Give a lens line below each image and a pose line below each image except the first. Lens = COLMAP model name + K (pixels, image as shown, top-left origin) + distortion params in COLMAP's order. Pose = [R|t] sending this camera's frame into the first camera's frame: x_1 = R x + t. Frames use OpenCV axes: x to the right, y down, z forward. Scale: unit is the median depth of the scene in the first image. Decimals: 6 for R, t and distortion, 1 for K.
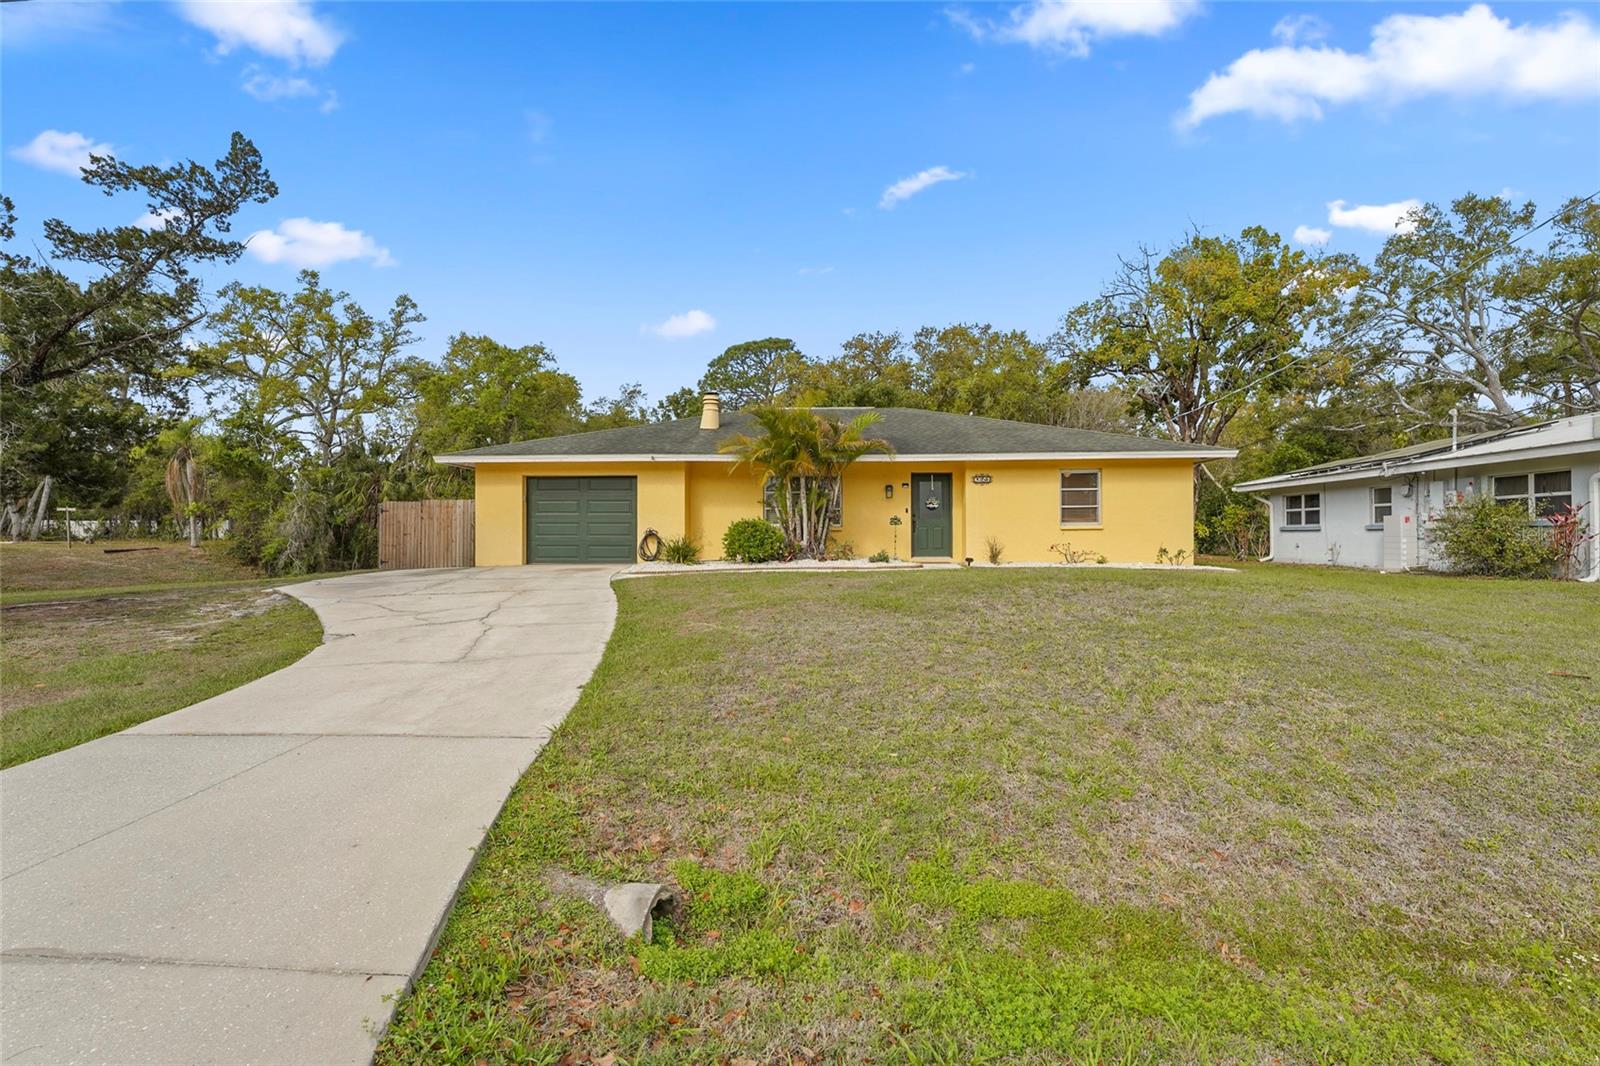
lens RADIAL K [[724.4, 0, 800.0], [0, 724.4, 533.0], [0, 0, 1]] dist [0.001523, 0.000249]
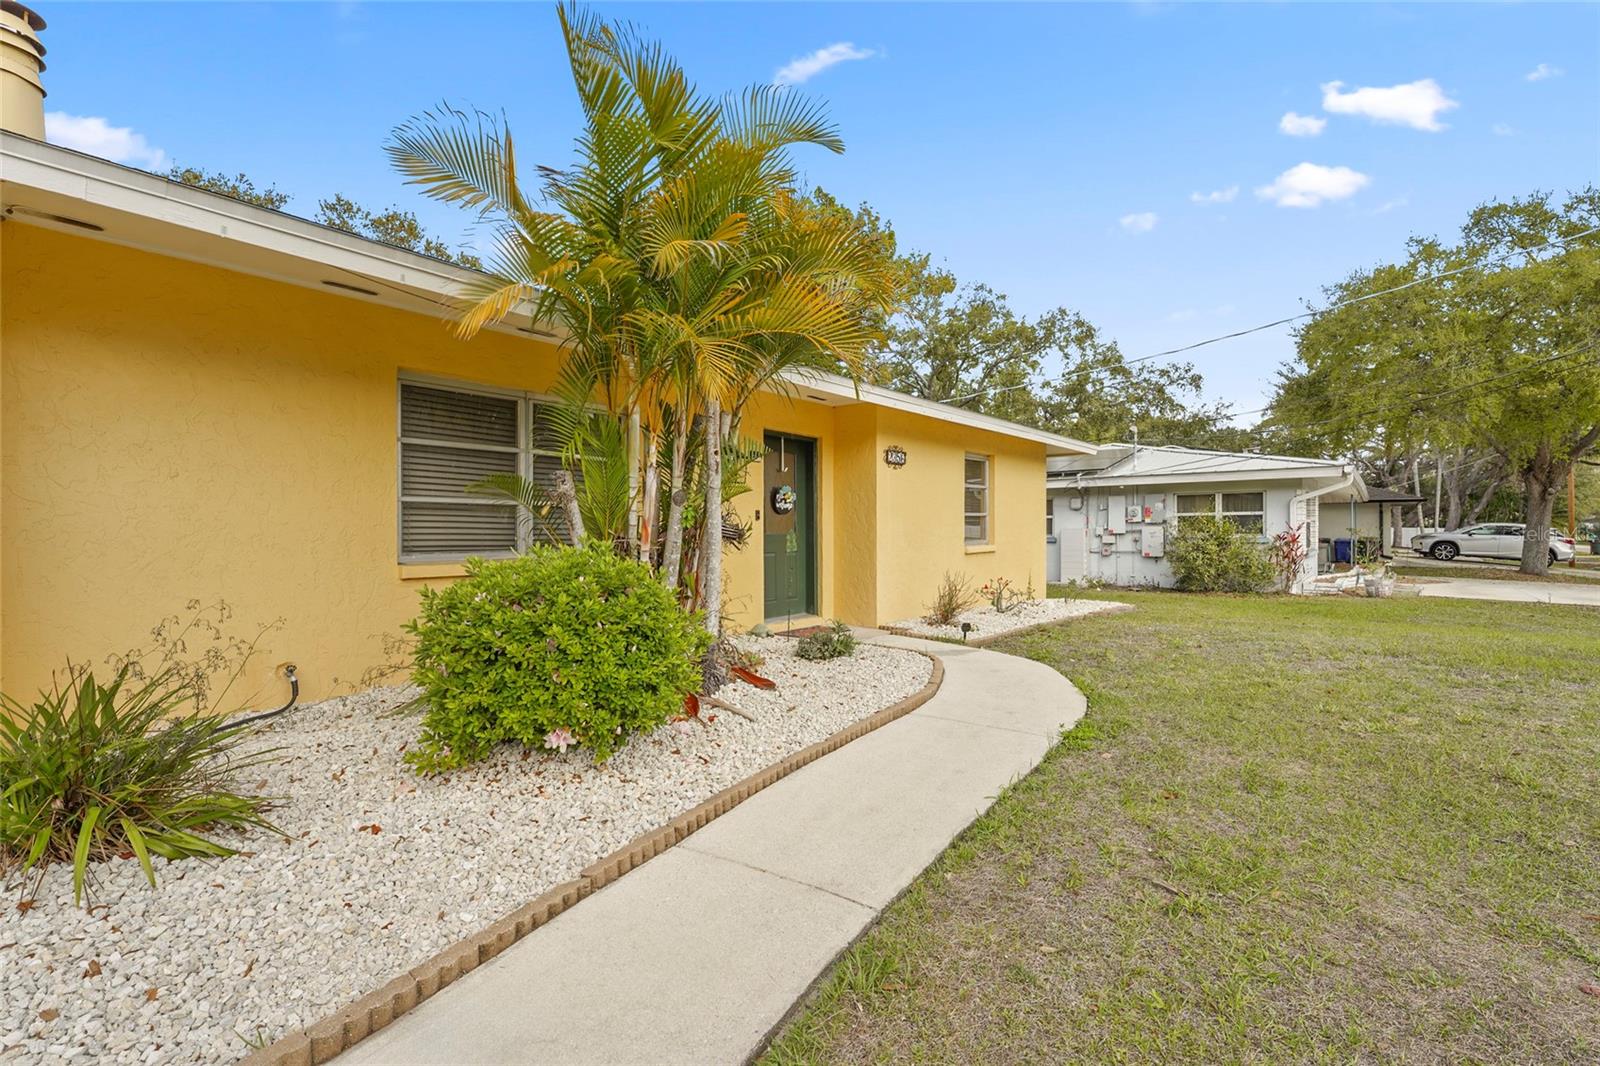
lens RADIAL K [[728.3, 0, 800.0], [0, 728.3, 533.0], [0, 0, 1]] dist [0.000713, -0.000028]
pose [[0.586171, -0.006430, 0.810162, -0.169561], [-0.011397, 0.999804, 0.016181, -0.028081], [-0.810107, -0.018718, 0.585983, 0.736124]]
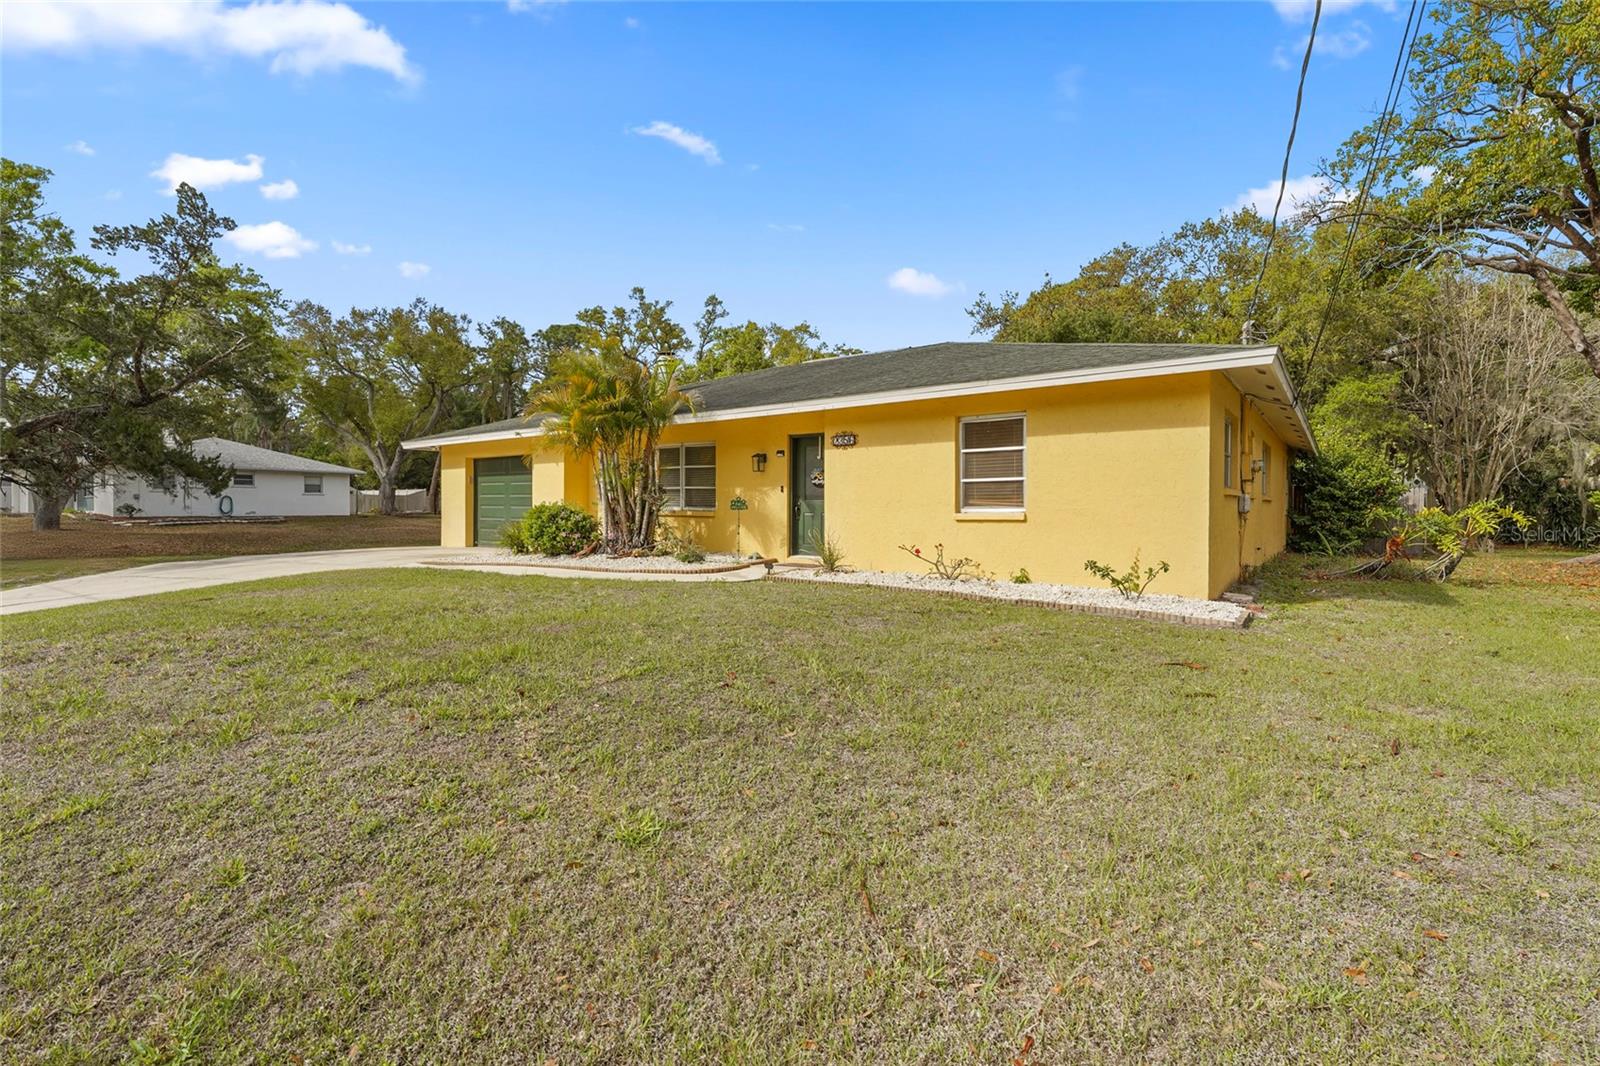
lens RADIAL K [[724.4, 0, 800.0], [0, 724.4, 533.0], [0, 0, 1]] dist [0.001523, 0.000249]
pose [[0.823089, 0.024701, -0.567375, 0.561345], [-0.004671, 0.999314, 0.036730, -0.014673], [0.567893, -0.027582, 0.822640, 0.426840]]
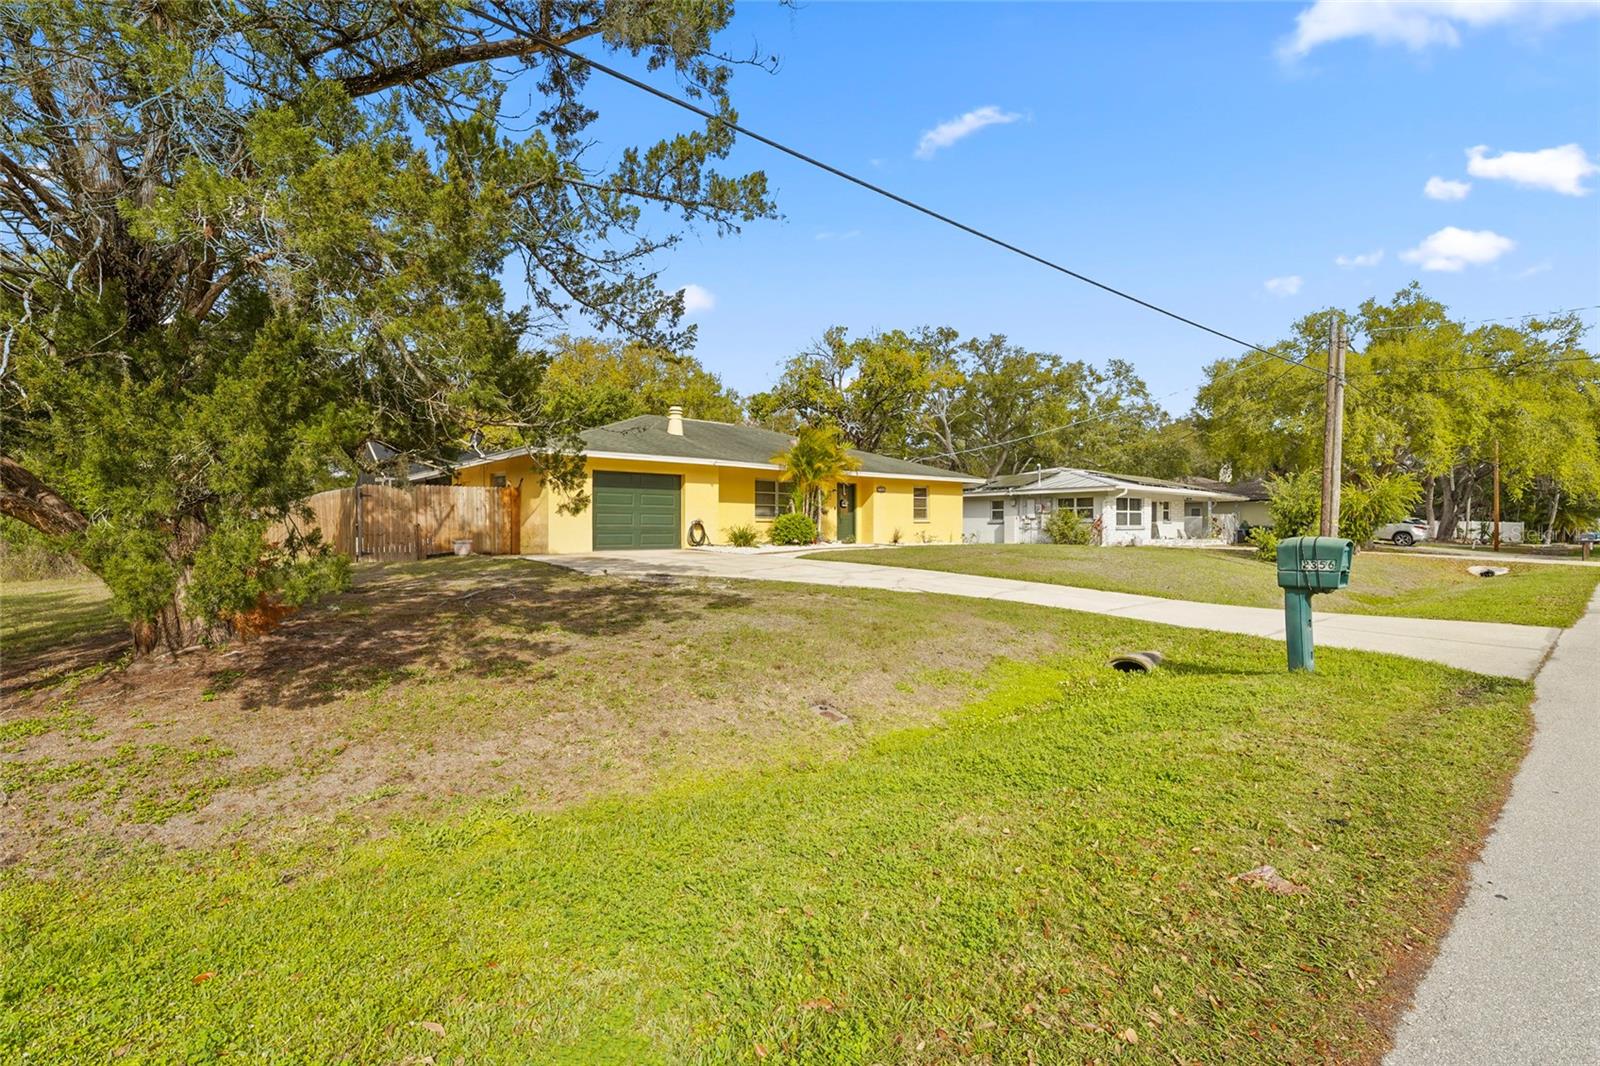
lens RADIAL K [[724.4, 0, 800.0], [0, 724.4, 533.0], [0, 0, 1]] dist [0.001523, 0.000249]
pose [[0.726639, -0.003439, 0.687011, -0.886522], [-0.004548, 0.999941, 0.009815, 0.003472], [-0.687005, -0.010257, 0.726580, 0.002929]]
